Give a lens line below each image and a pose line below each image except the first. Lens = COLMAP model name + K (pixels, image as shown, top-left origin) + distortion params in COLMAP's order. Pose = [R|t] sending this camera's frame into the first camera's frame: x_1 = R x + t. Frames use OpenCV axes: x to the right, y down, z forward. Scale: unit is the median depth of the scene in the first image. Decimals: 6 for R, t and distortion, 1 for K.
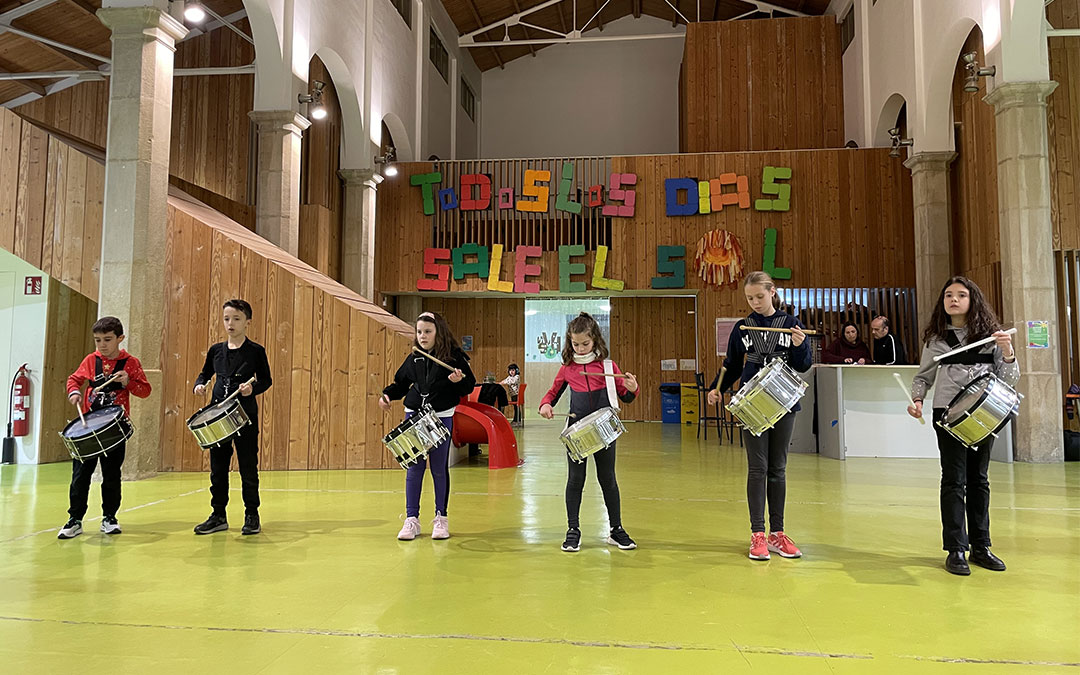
lens RADIAL K [[836.5, 0, 542.6], [0, 836.5, 292.7], [0, 0, 1]] dist [0.096117, -0.126666]
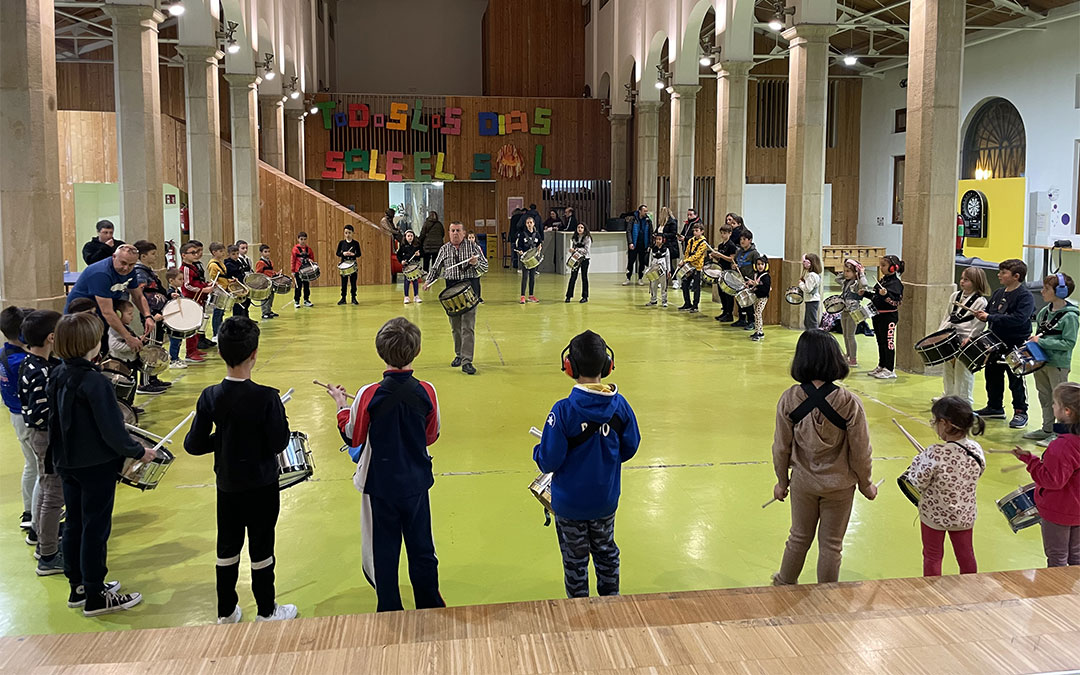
lens RADIAL K [[771.1, 0, 545.0], [0, 771.1, 259.0], [0, 0, 1]] dist [0.008247, 0.000524]
pose [[0.966332, -0.023488, 0.256223, -0.221976], [-0.019061, 0.986553, 0.162325, -0.178364], [-0.256590, -0.161744, 0.952891, -0.945360]]
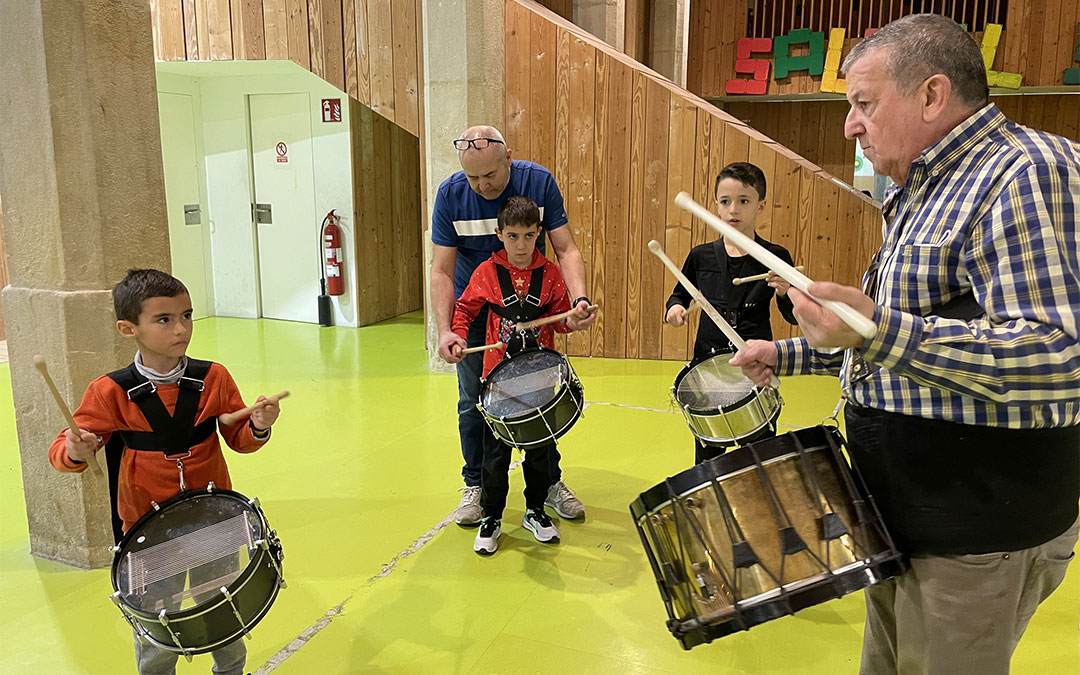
lens RADIAL K [[847.0, 0, 542.3], [0, 847.0, 323.5], [0, 0, 1]] dist [0.093697, -0.129326]
pose [[0.967590, 0.044157, -0.248635, -0.196909], [0.024150, 0.963899, 0.265169, -0.023728], [0.251368, -0.262580, 0.931593, 0.246738]]
